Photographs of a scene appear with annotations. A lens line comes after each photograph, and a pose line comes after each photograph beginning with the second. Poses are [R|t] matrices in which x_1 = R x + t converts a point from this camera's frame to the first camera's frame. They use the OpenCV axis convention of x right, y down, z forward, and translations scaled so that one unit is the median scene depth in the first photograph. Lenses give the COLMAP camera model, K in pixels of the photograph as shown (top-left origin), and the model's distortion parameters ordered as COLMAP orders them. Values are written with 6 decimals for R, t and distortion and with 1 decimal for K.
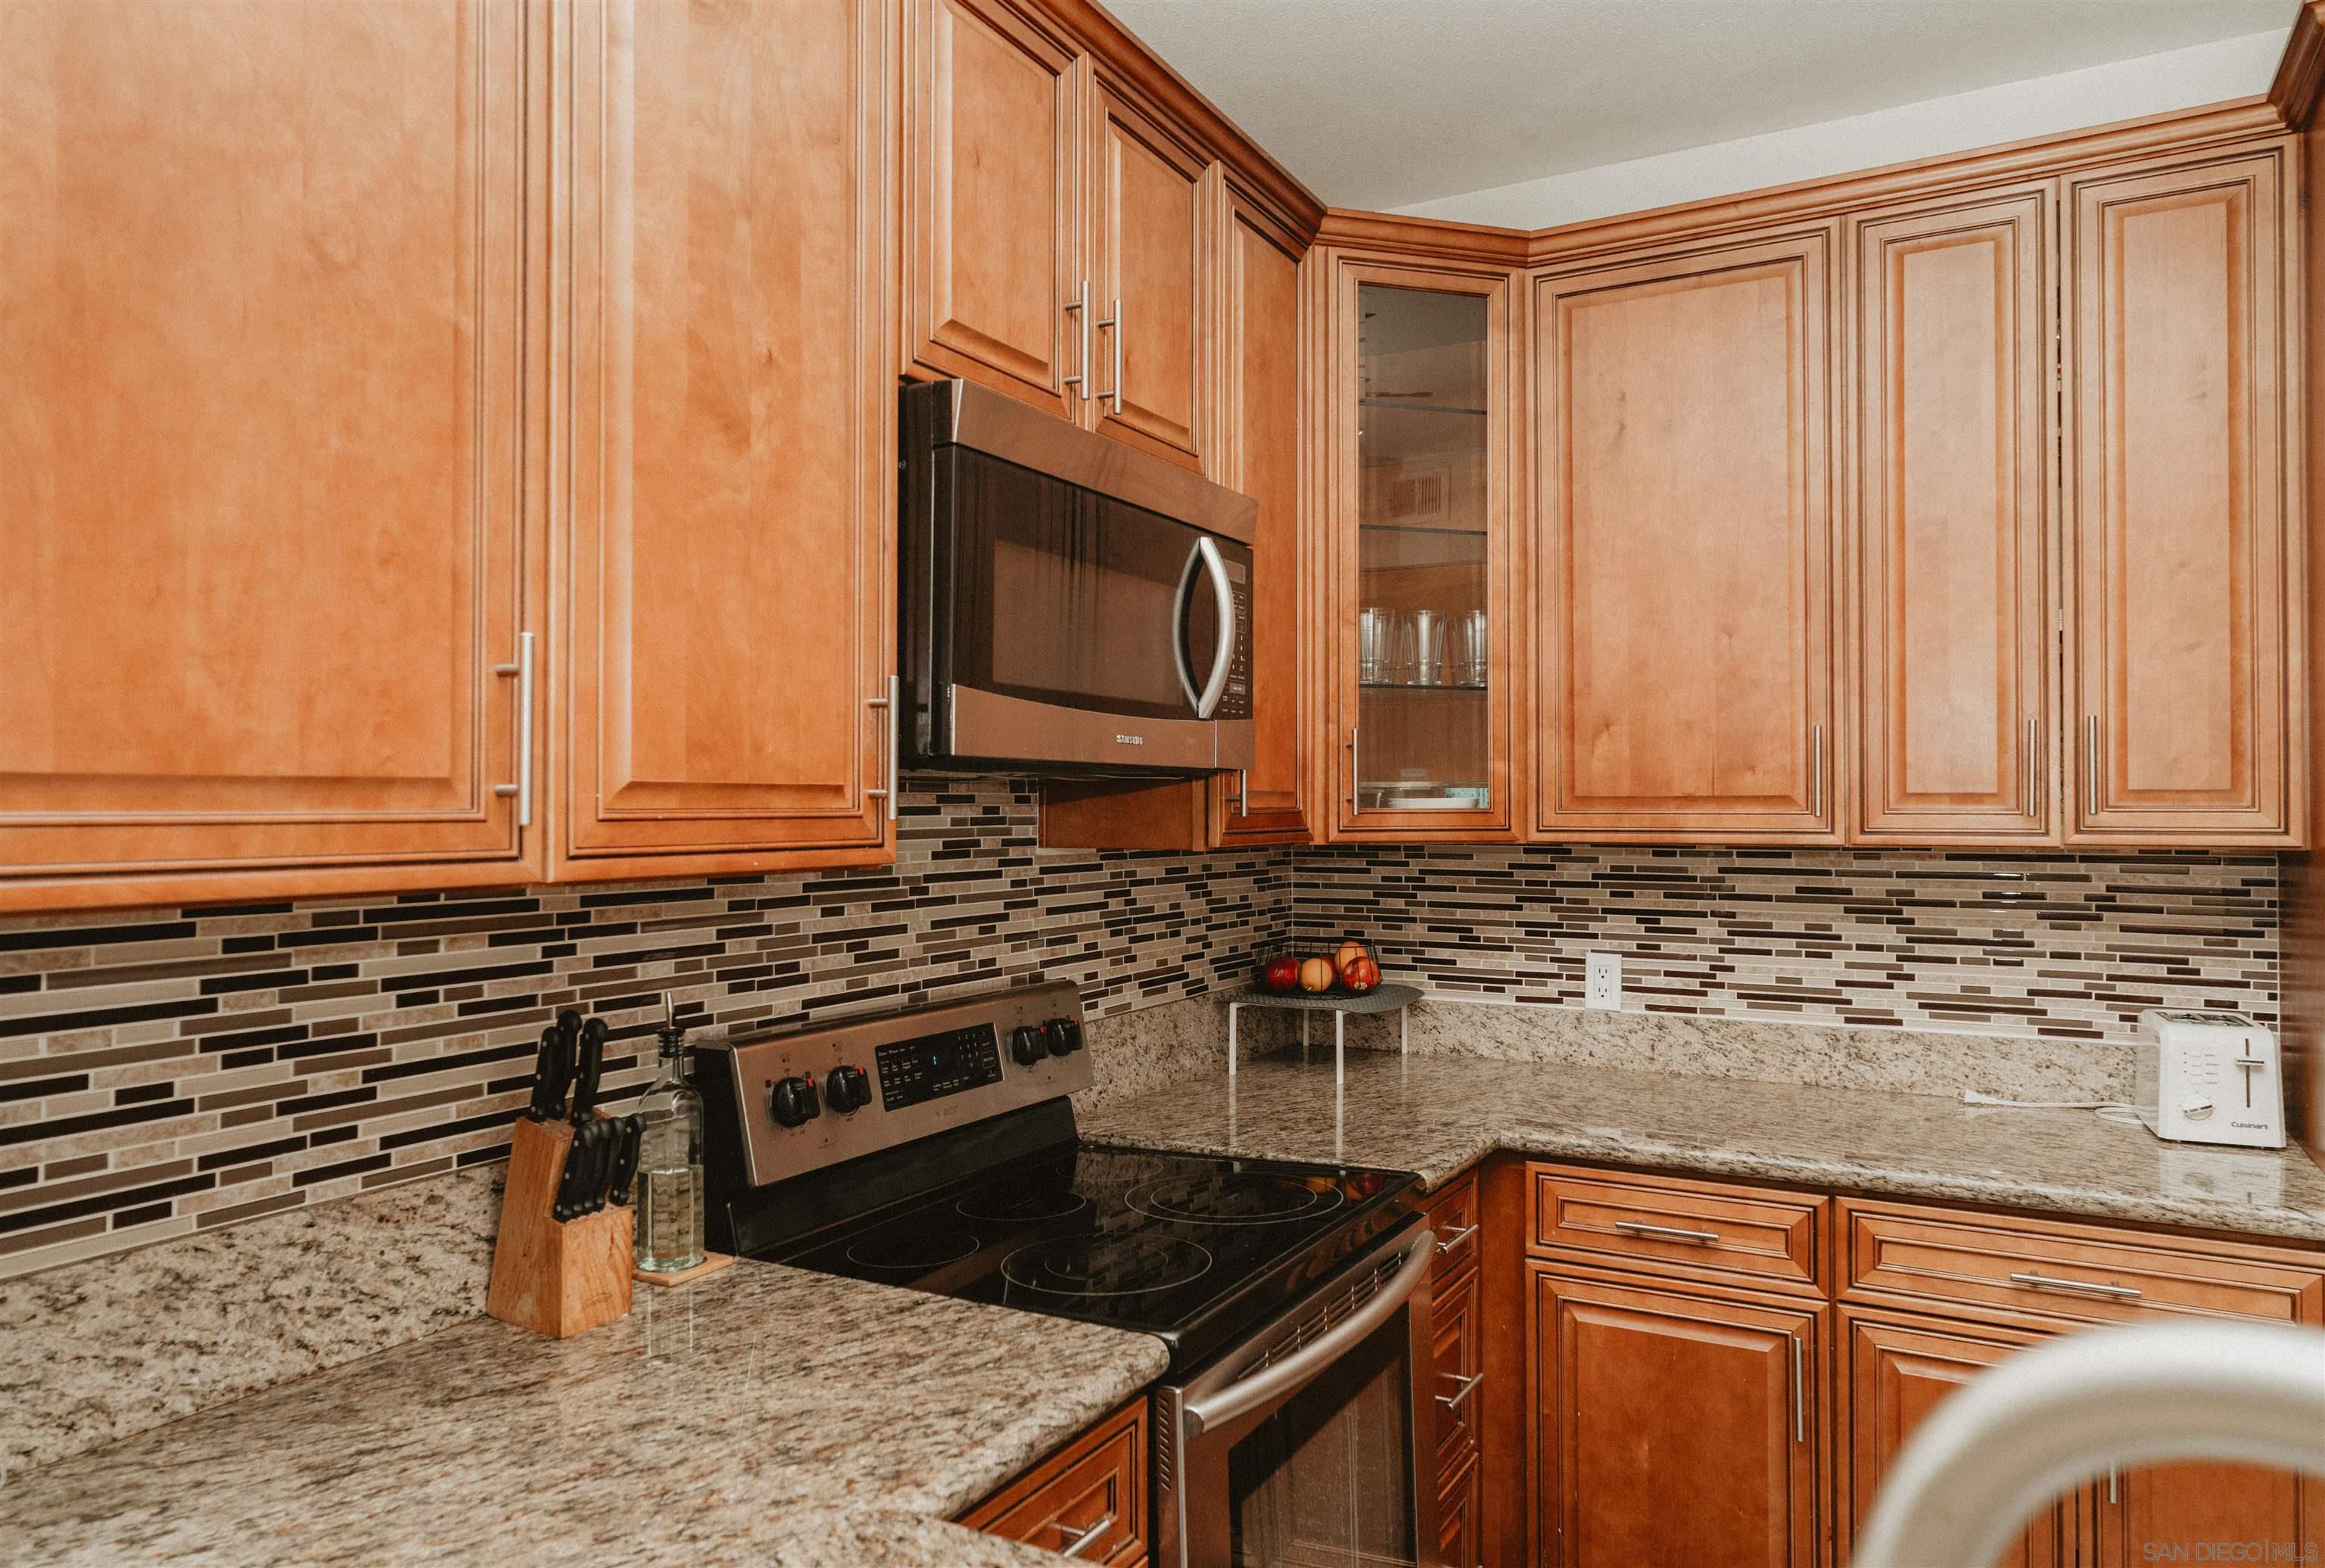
lens RADIAL K [[1494.1, 0, 1141.1], [0, 1494.1, 778.4], [0, 0, 1]] dist [-0.007989, 0.005035]
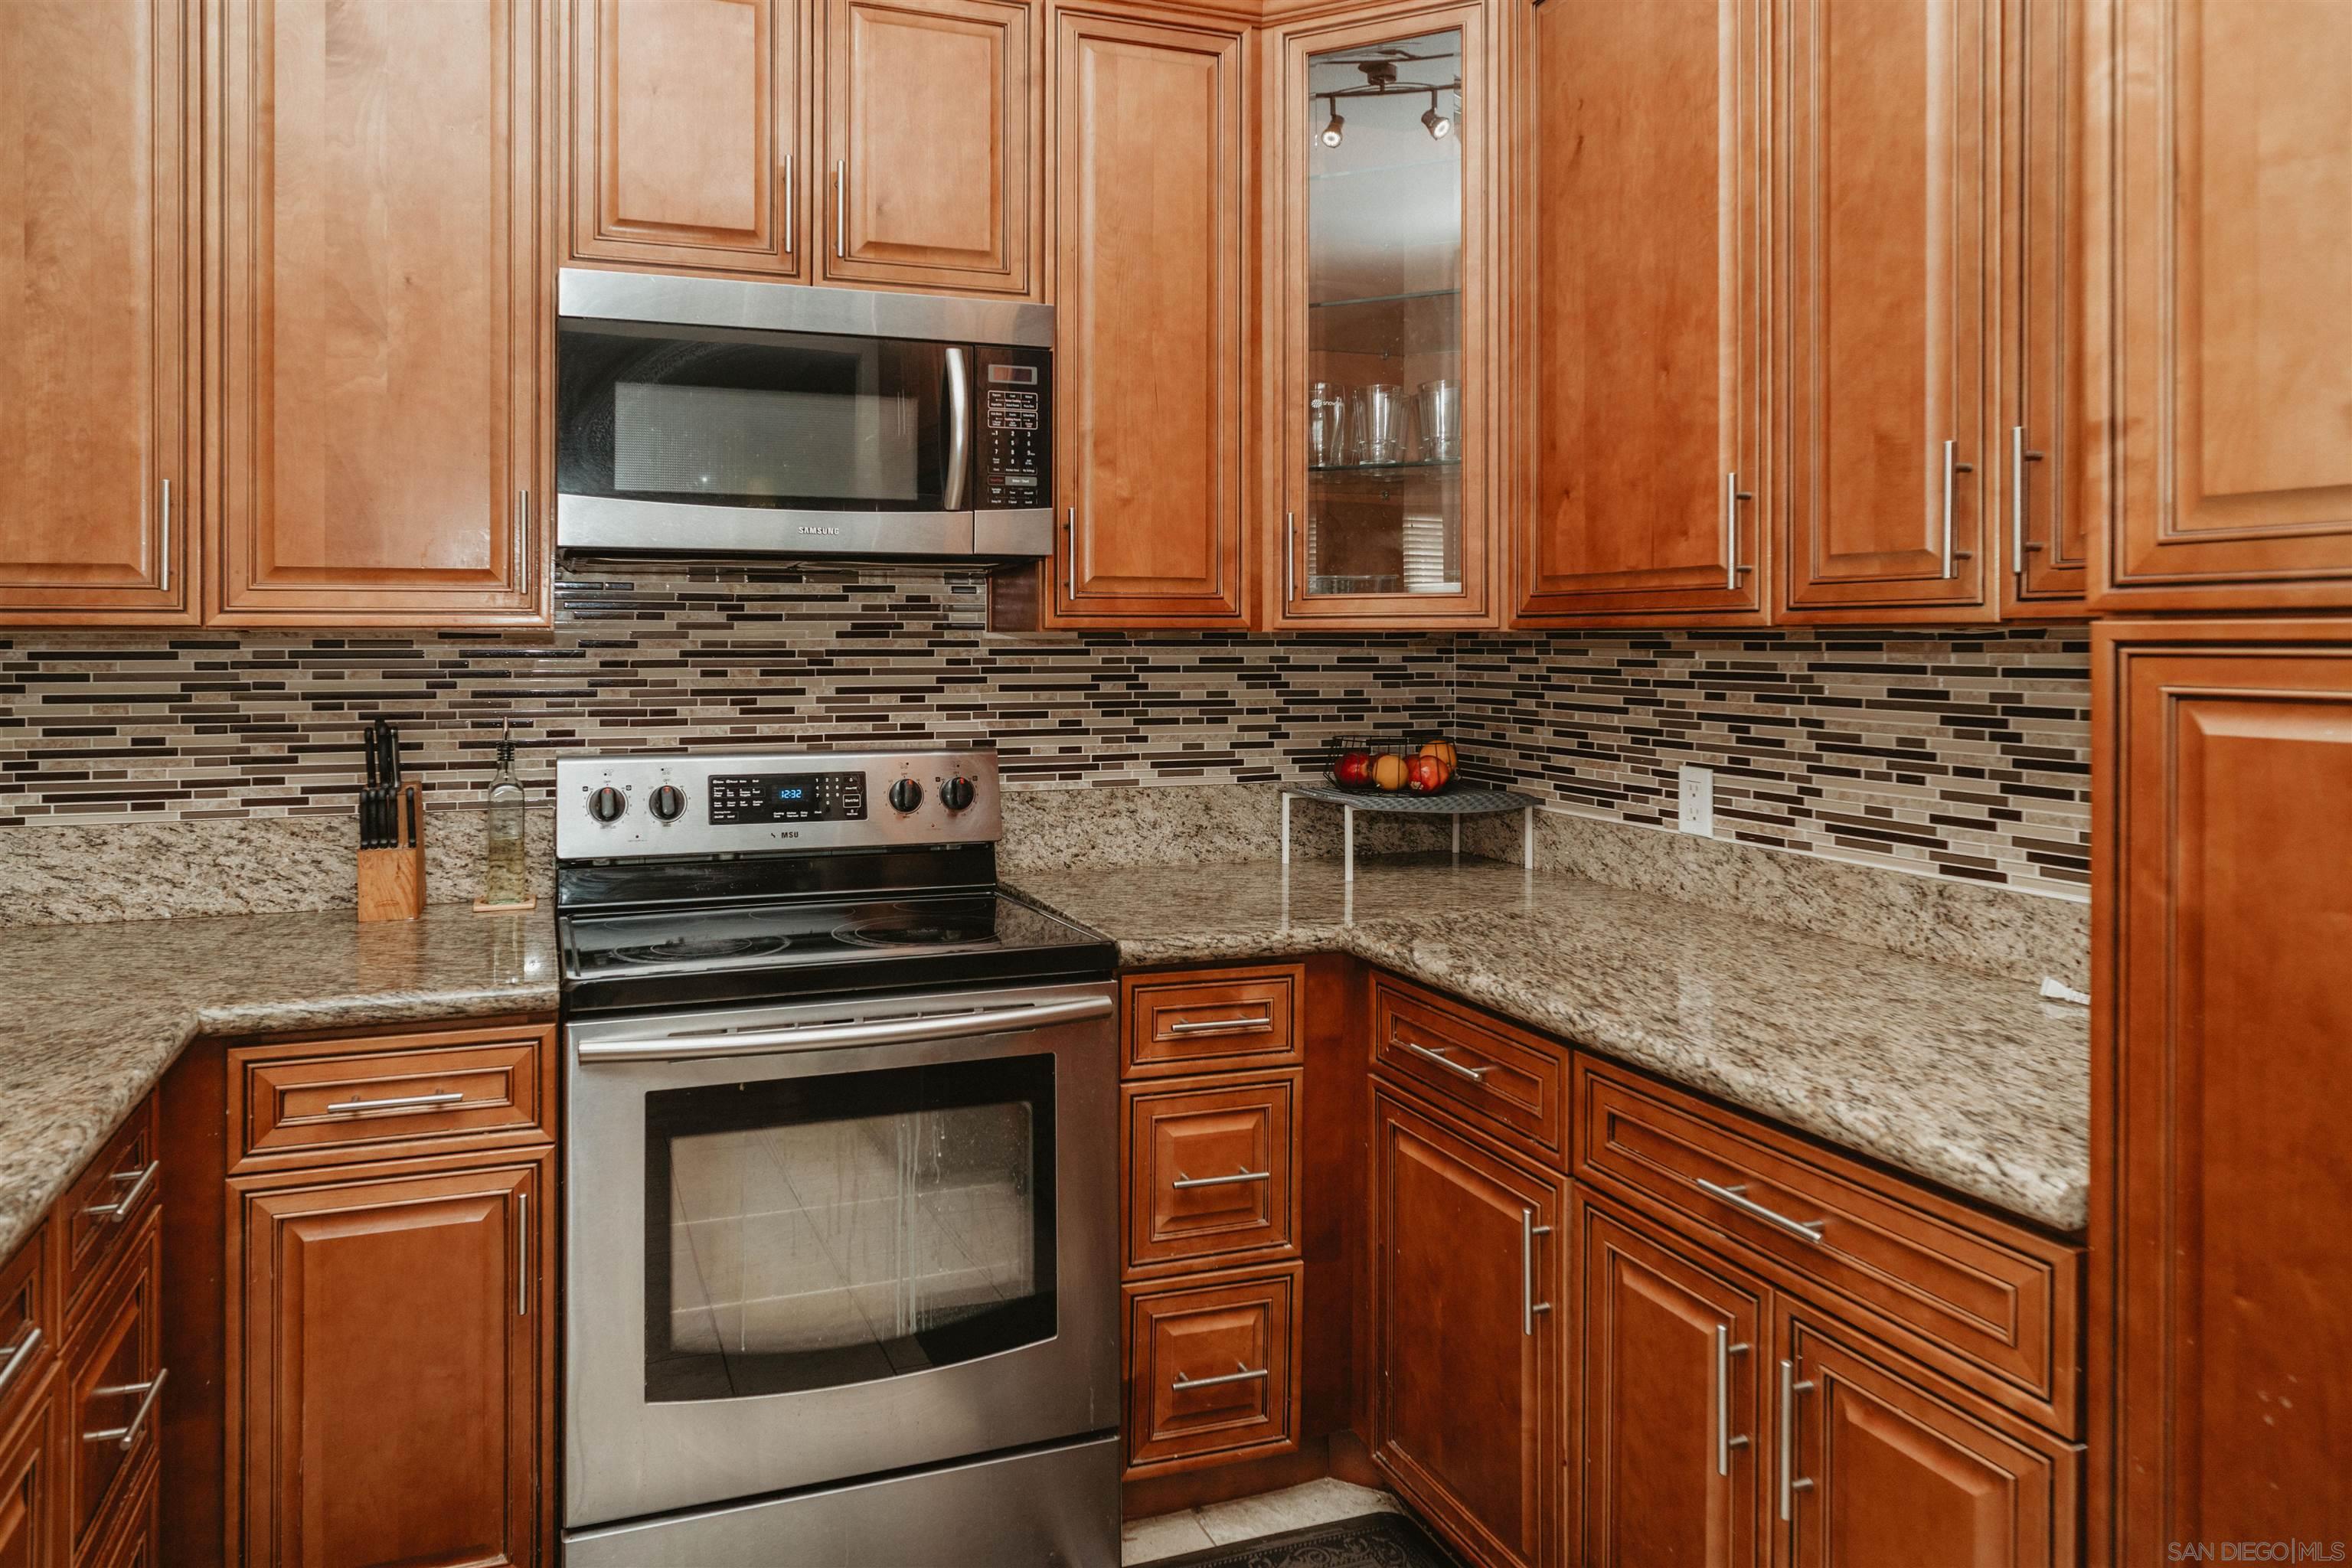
lens RADIAL K [[1402.5, 0, 1044.0], [0, 1402.5, 628.8], [0, 0, 1]] dist [-0.015033, 0.009103]
pose [[0.753089, -0.005540, -0.657895, 0.637493], [0.013143, 0.999892, 0.006625, 0.035047], [0.657787, -0.013636, 0.753080, 0.202844]]
